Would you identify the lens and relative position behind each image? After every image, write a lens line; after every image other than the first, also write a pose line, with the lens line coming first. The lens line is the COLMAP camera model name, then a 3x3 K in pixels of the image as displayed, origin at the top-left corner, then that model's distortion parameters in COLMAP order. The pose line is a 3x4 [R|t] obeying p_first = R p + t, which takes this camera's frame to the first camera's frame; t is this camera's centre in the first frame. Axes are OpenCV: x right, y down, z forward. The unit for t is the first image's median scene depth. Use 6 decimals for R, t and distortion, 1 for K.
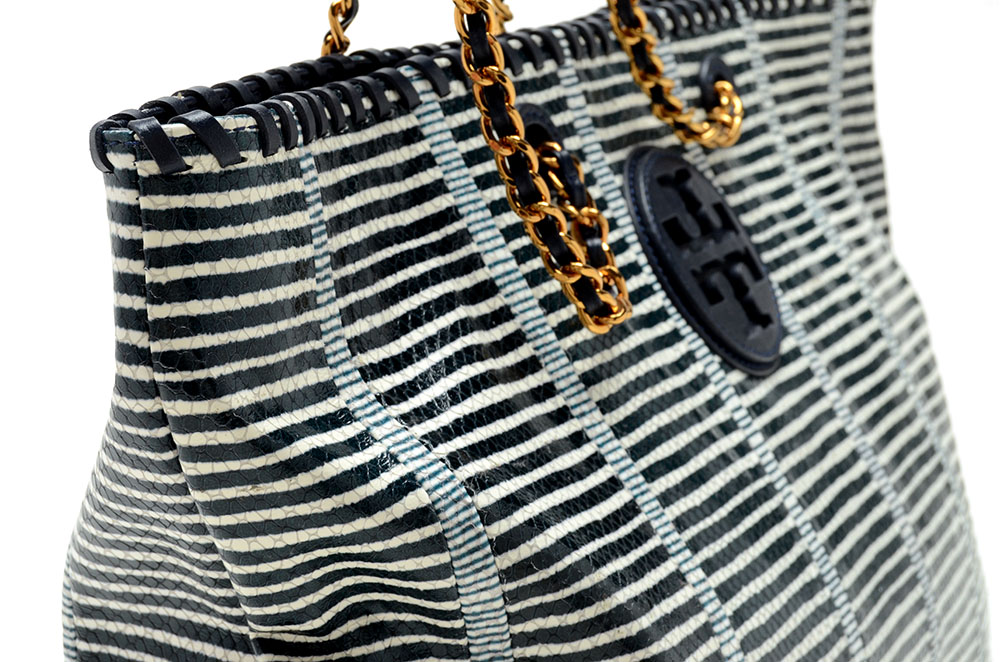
lens RADIAL K [[2356.7, 0, 503.1], [0, 2356.7, 330.7], [0, 0, 1]] dist [0.067268, 0.000000]
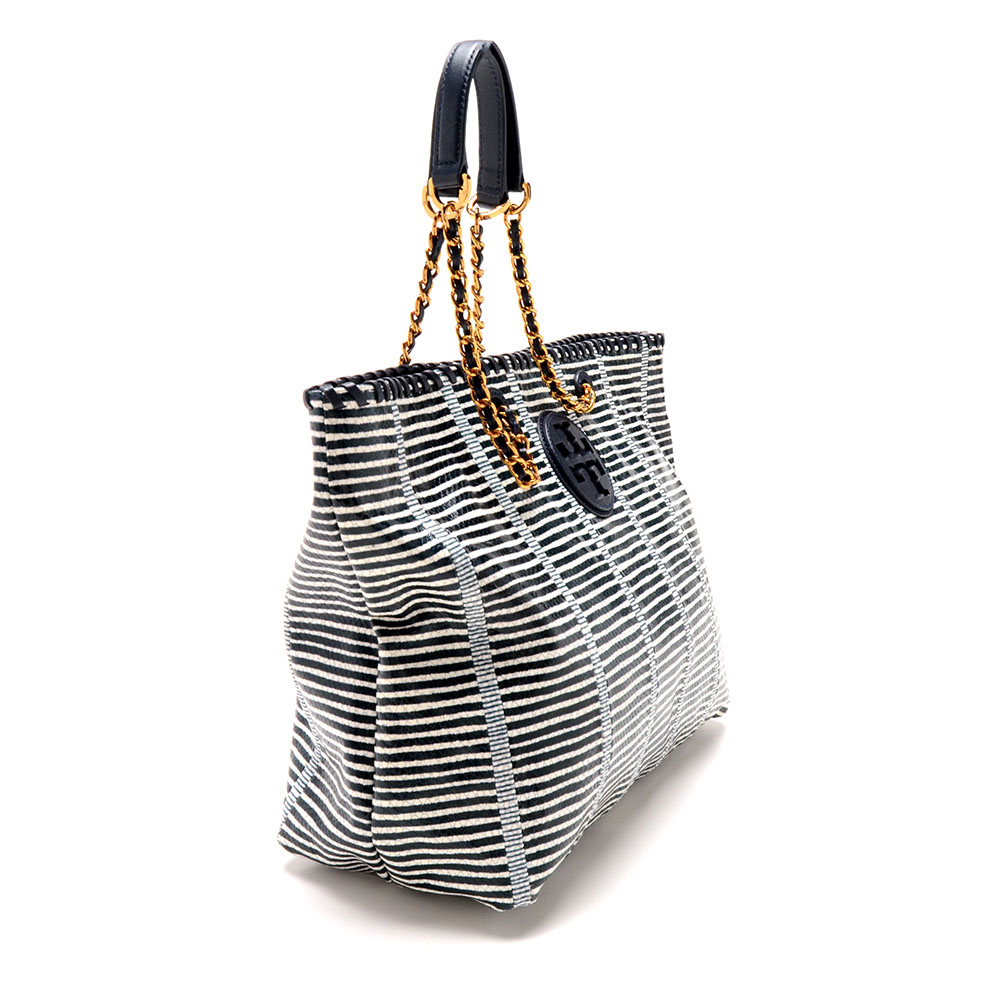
lens RADIAL K [[1548.8, 0, 496.5], [0, 1548.8, 500.0], [0, 0, 1]] dist [-0.014957, 0.000000]
pose [[0.999957, -0.008793, 0.002776, 0.009840], [0.008960, 0.997693, -0.067293, 0.109414], [-0.002178, 0.067315, 0.997729, -0.449589]]
